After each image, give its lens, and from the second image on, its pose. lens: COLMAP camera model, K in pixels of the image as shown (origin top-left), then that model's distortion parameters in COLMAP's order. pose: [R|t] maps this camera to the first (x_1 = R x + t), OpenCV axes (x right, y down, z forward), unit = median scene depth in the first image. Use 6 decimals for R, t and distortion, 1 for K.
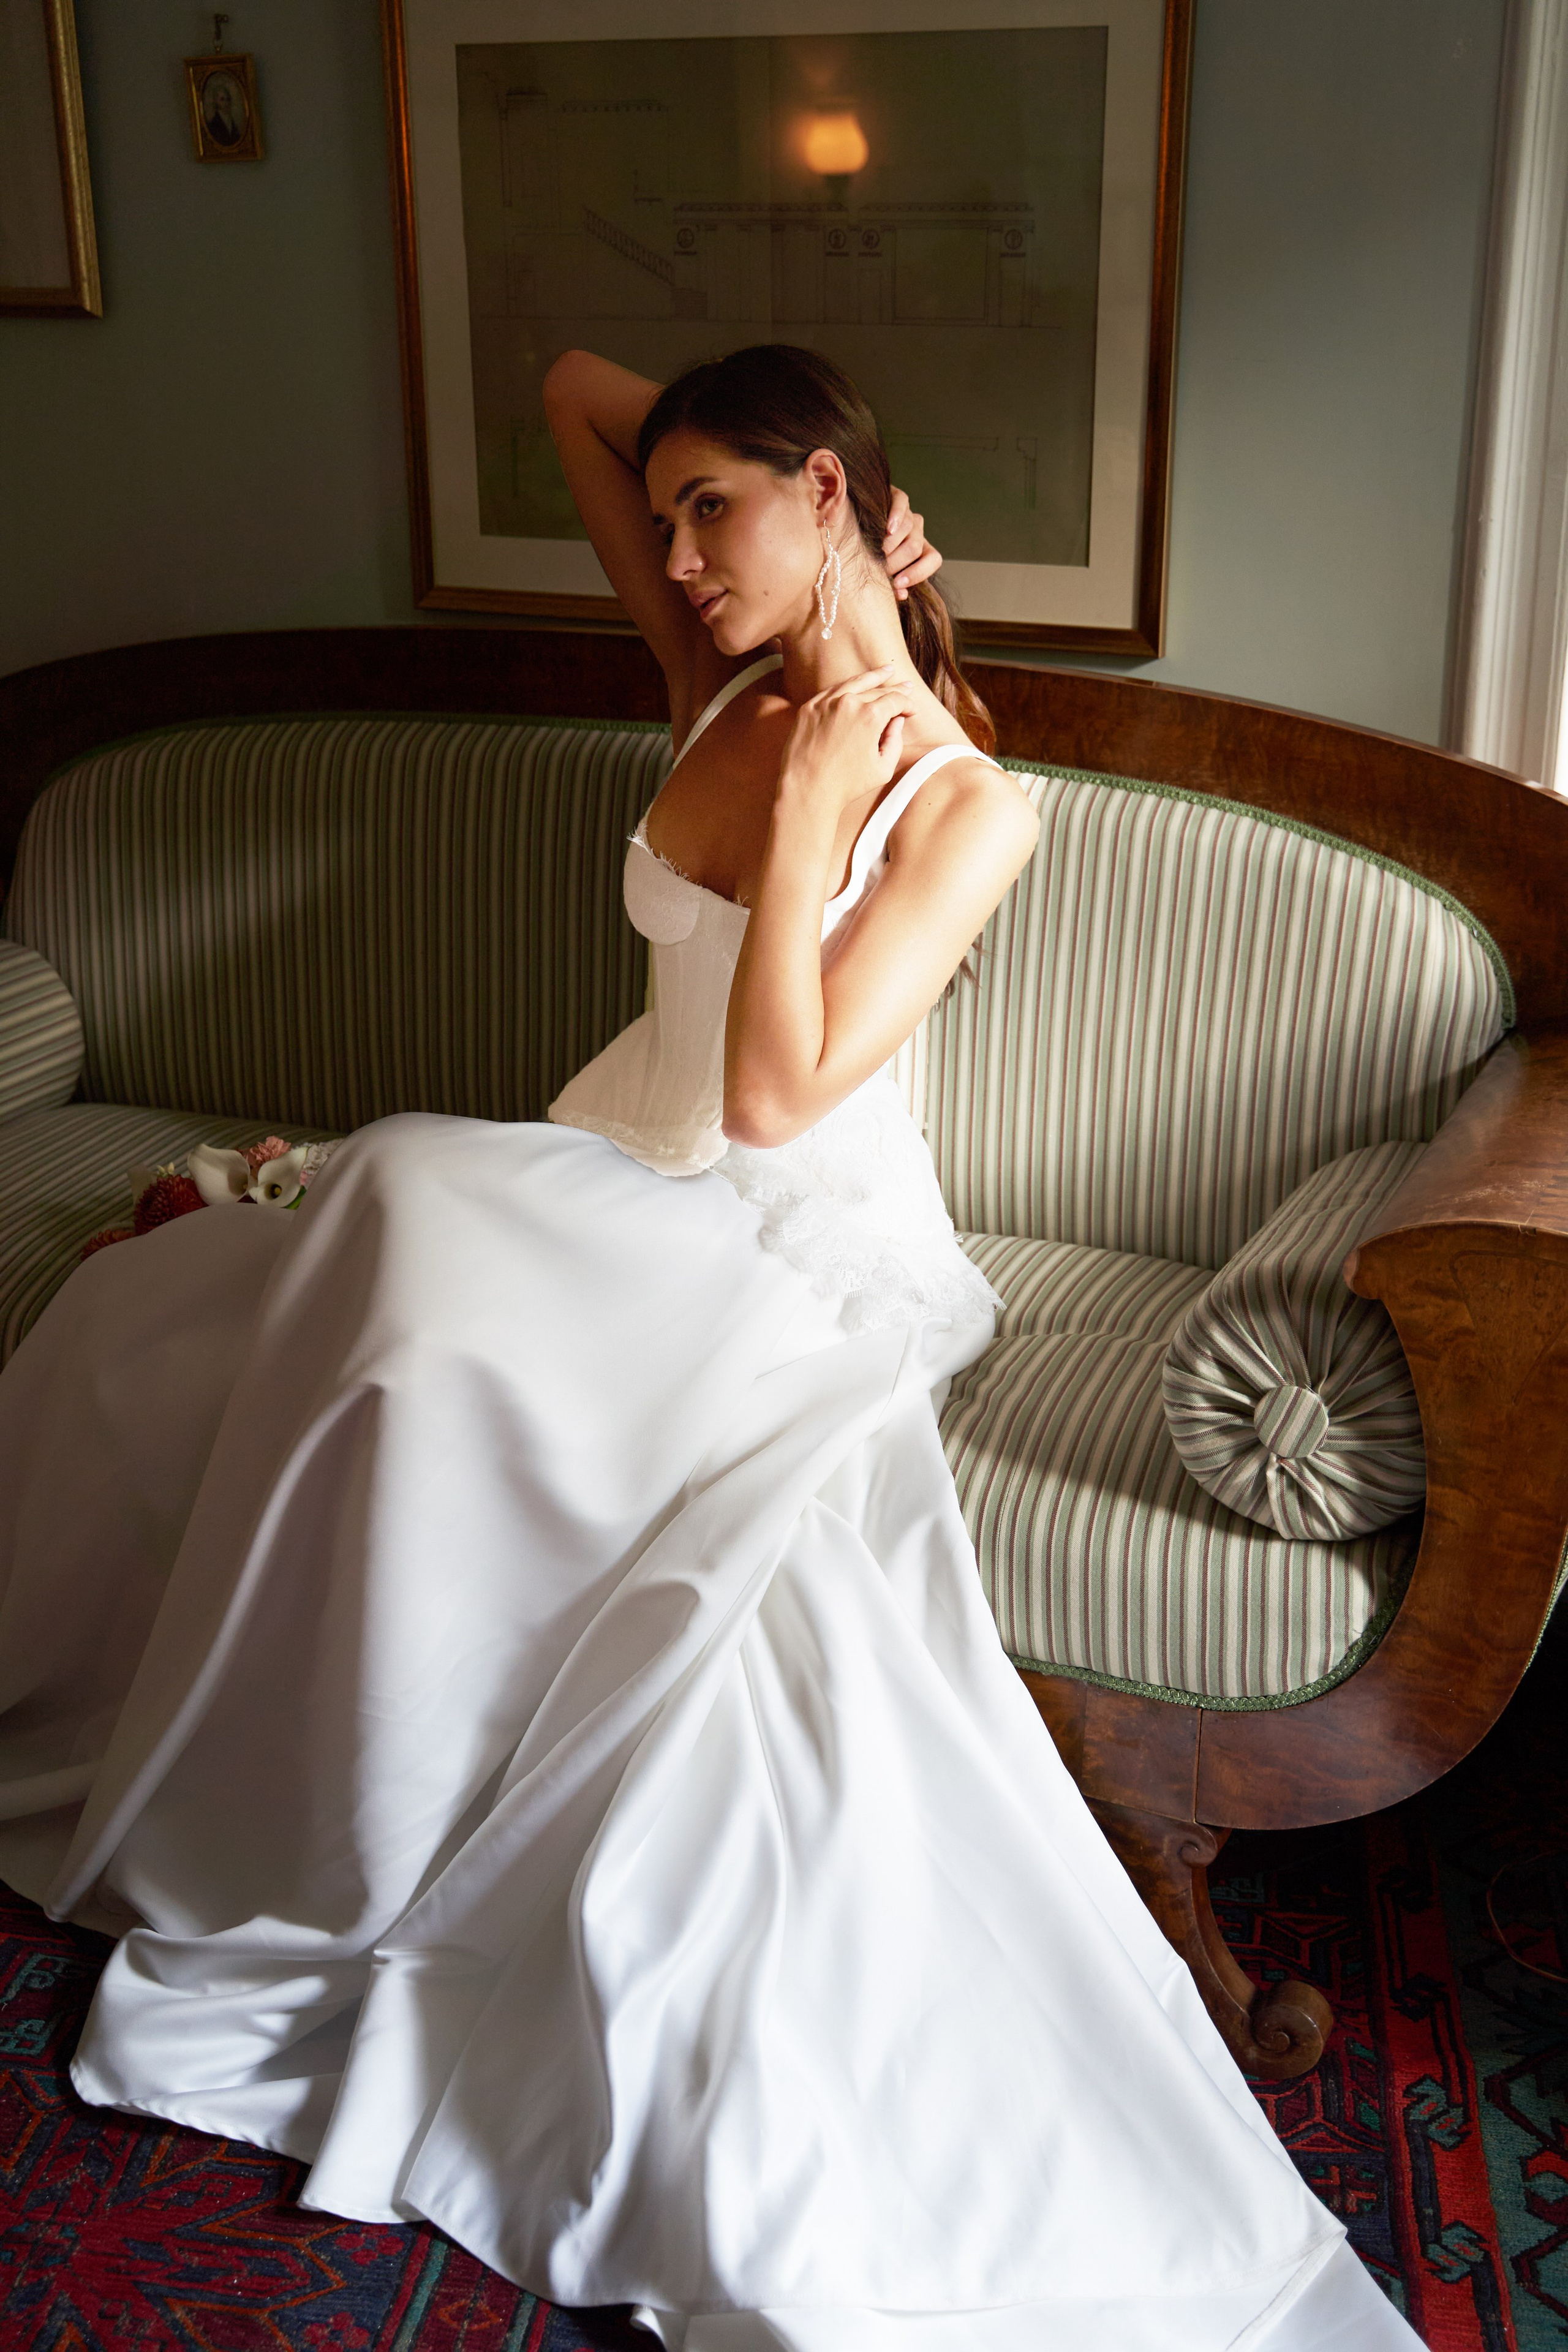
lens RADIAL K [[2510.9, 0, 795.1], [0, 2510.9, 1184.0], [0, 0, 1]] dist [0.008411, 0.000000]
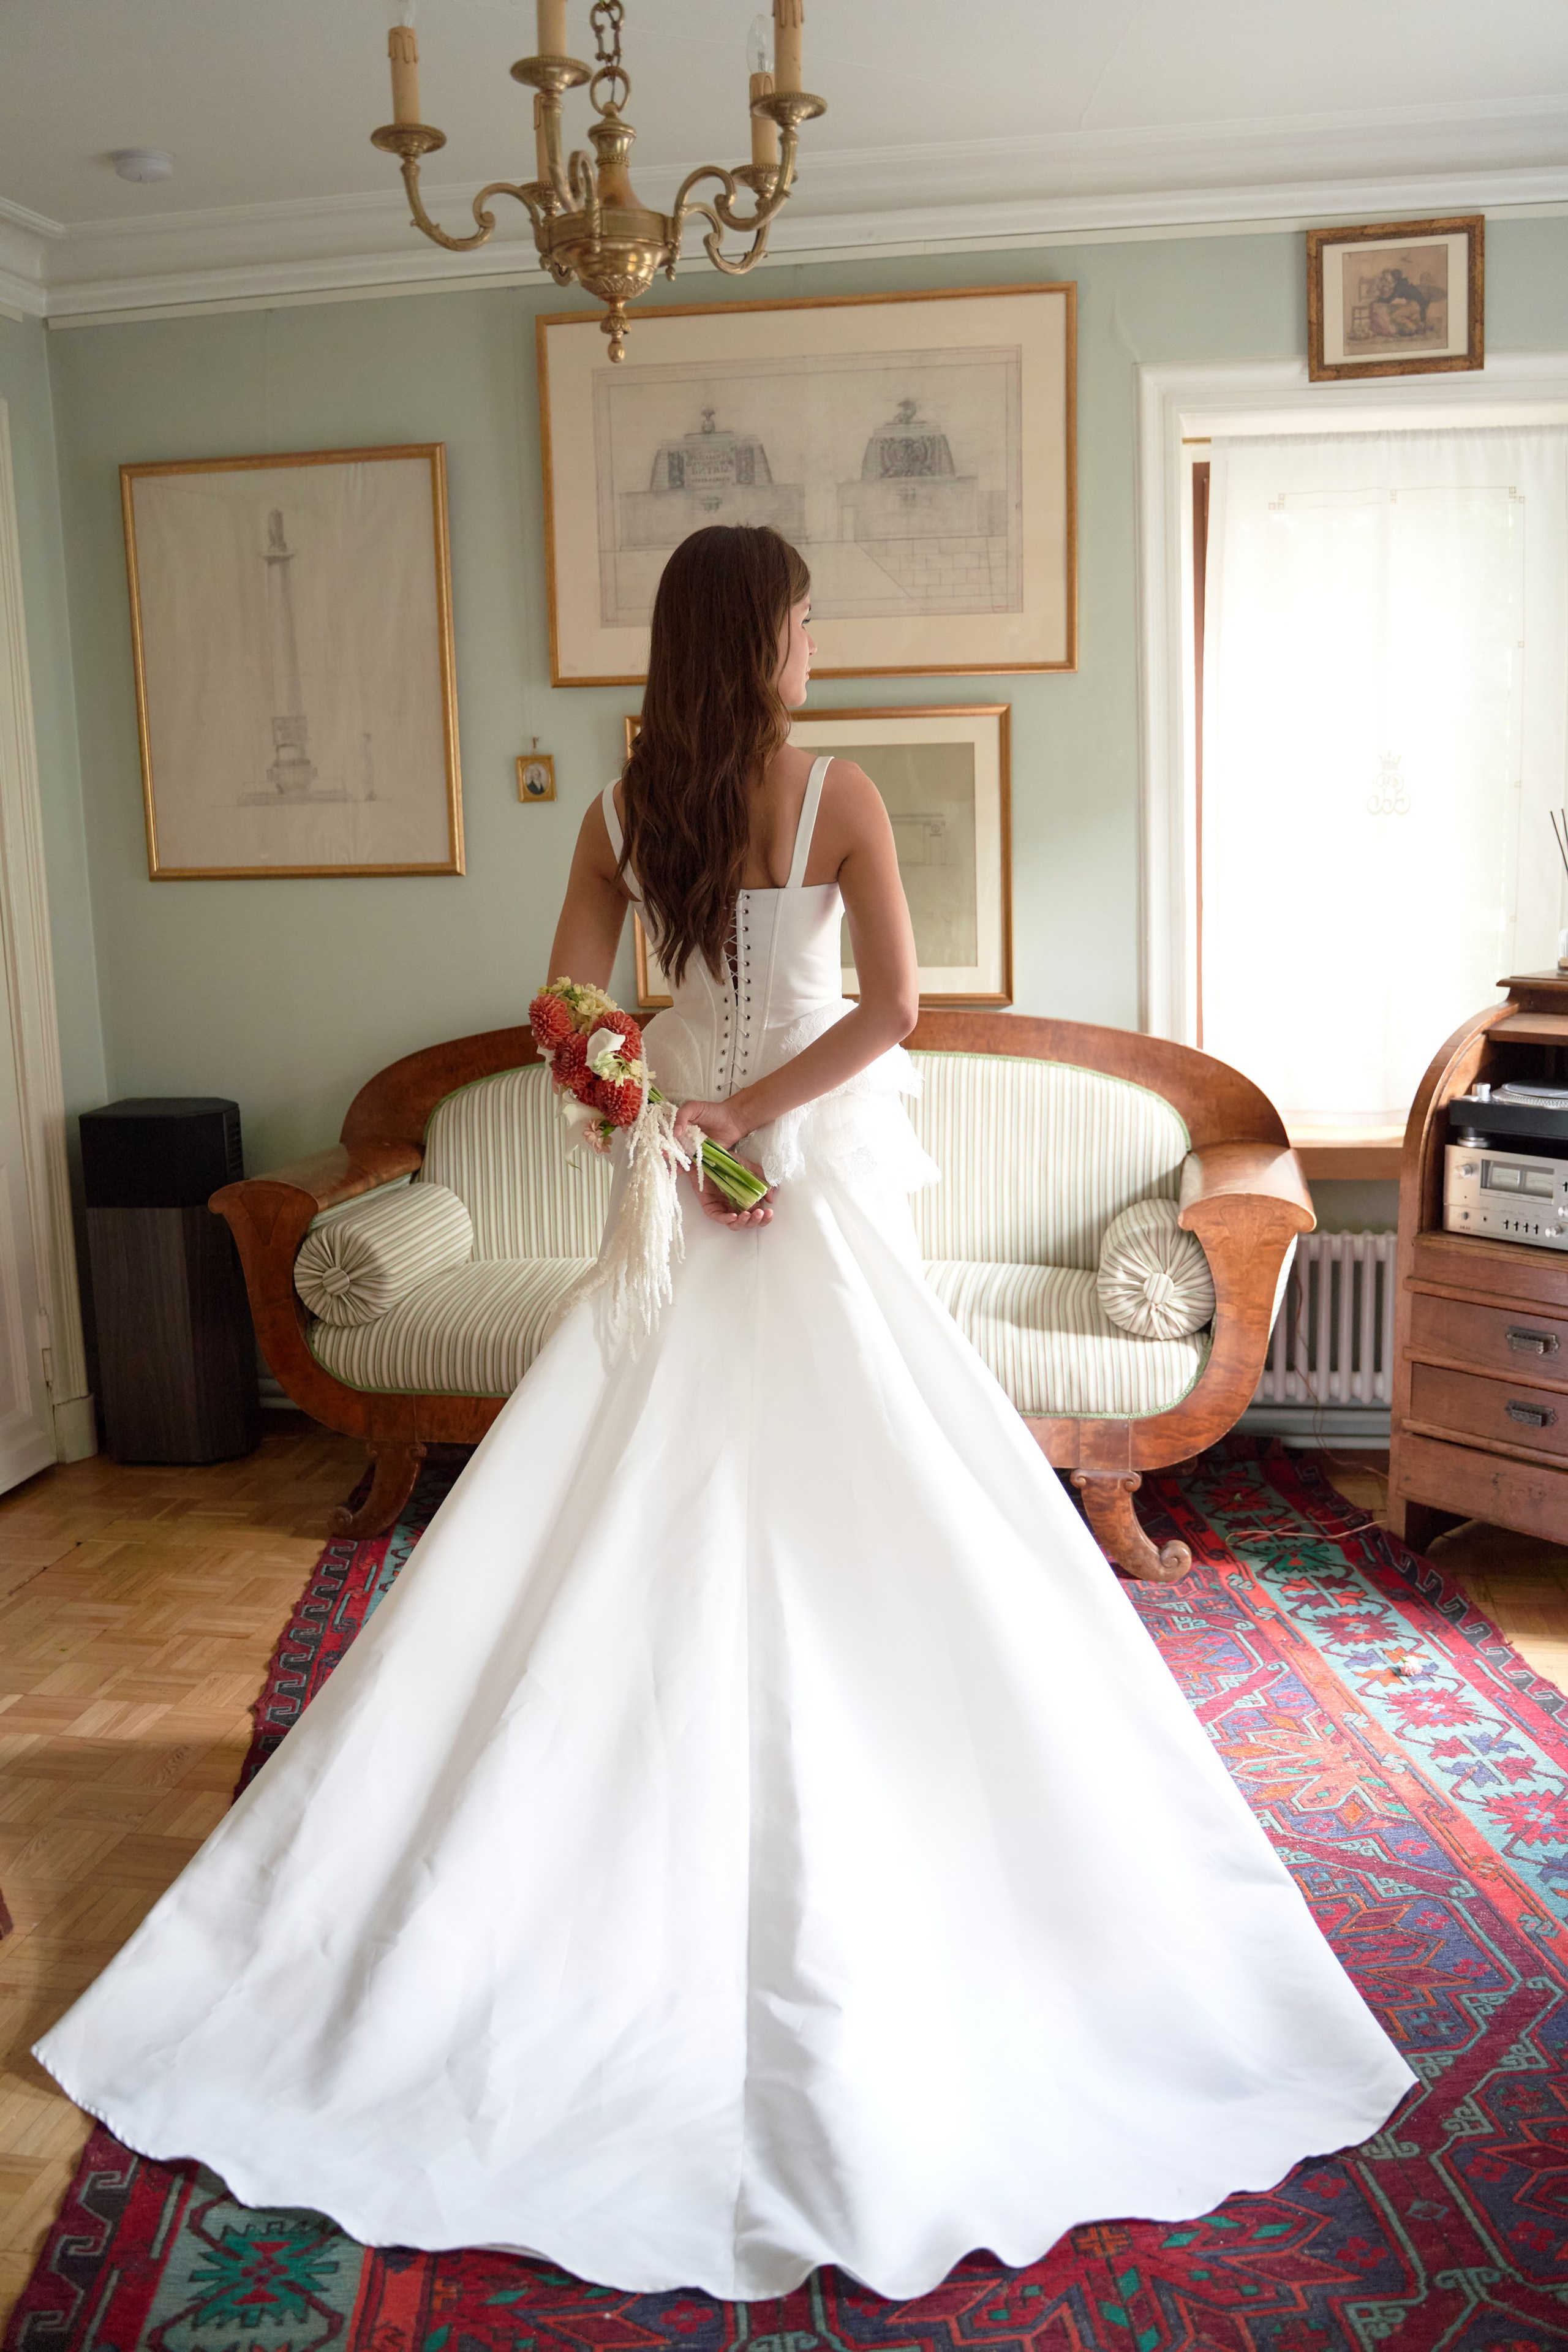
lens RADIAL K [[2006.7, 0, 783.2], [0, 2006.7, 1171.0], [0, 0, 1]] dist [-0.101386, 0.093844]
pose [[0.975035, -0.066613, 0.211823, -0.546211], [0.100492, 0.983036, -0.153435, 0.233337], [-0.198008, 0.170891, 0.965189, -0.809464]]
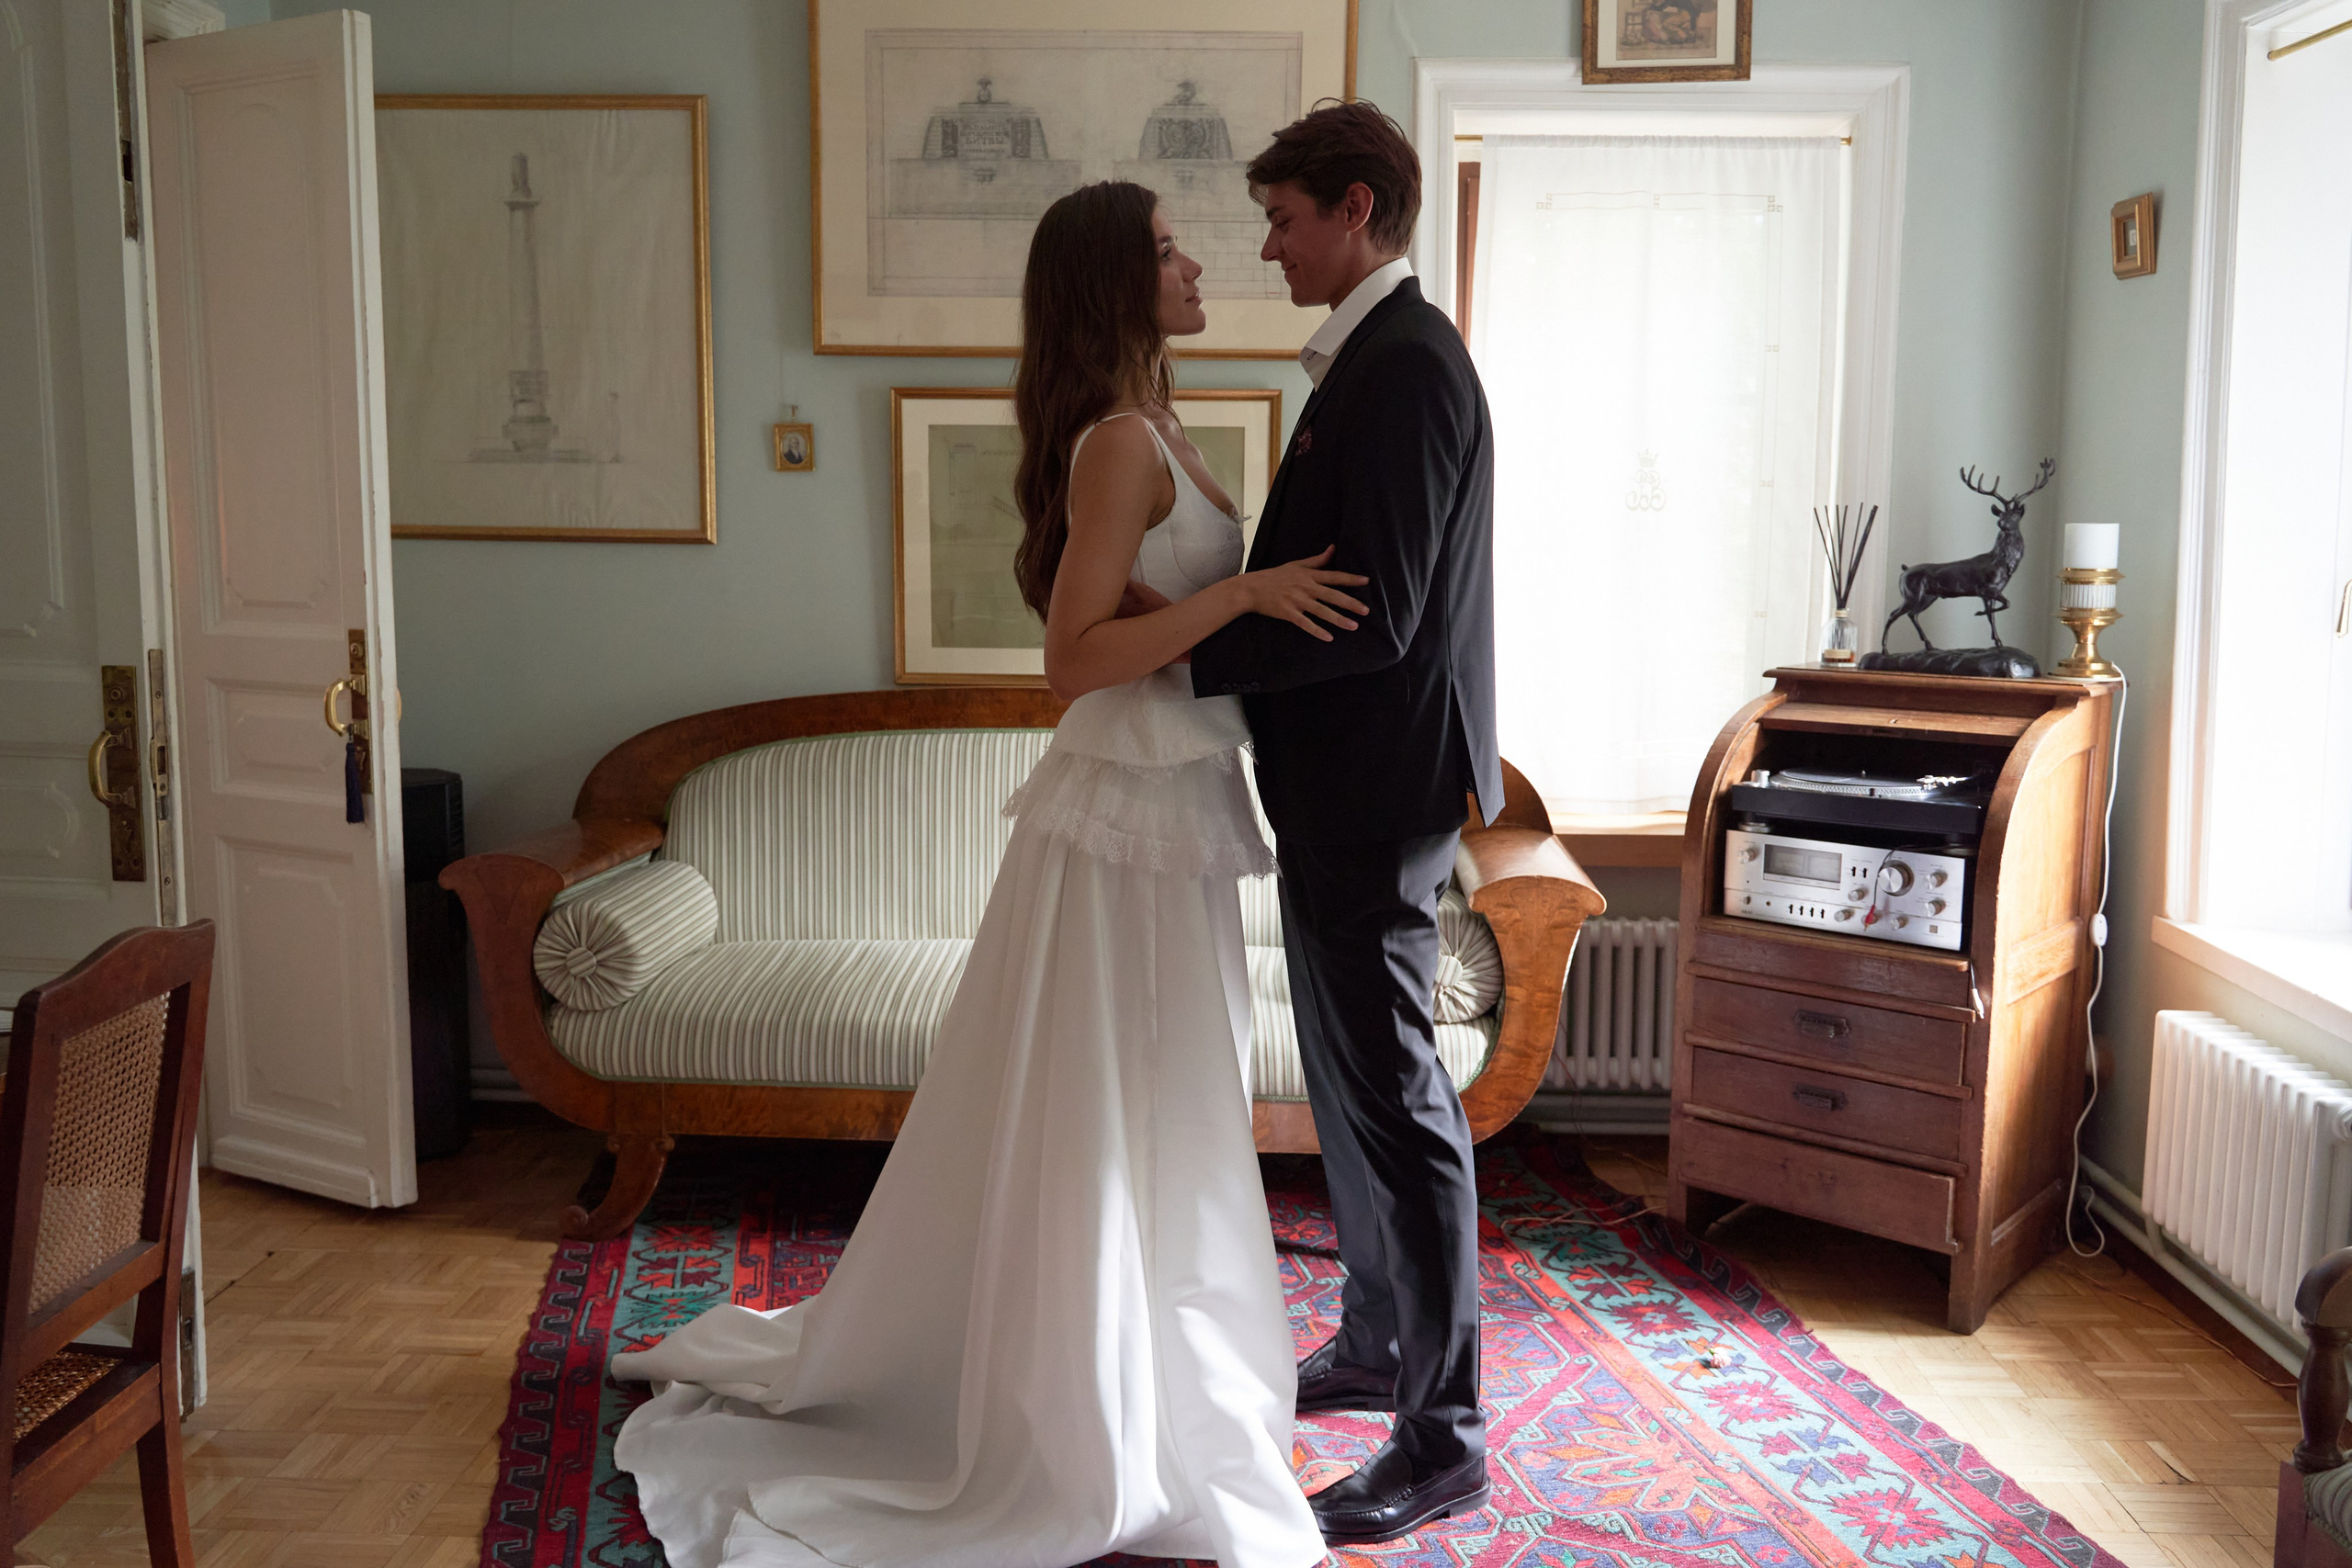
lens RADIAL K [[1904.1, 0, 1173.1], [0, 1904.1, 765.3], [0, 0, 1]] dist [0.005400, -0.009340]
pose [[0.937774, -0.037899, 0.345173, -0.658250], [0.110692, 0.974796, -0.193701, 0.217905], [-0.329132, 0.219856, 0.918333, -0.639999]]
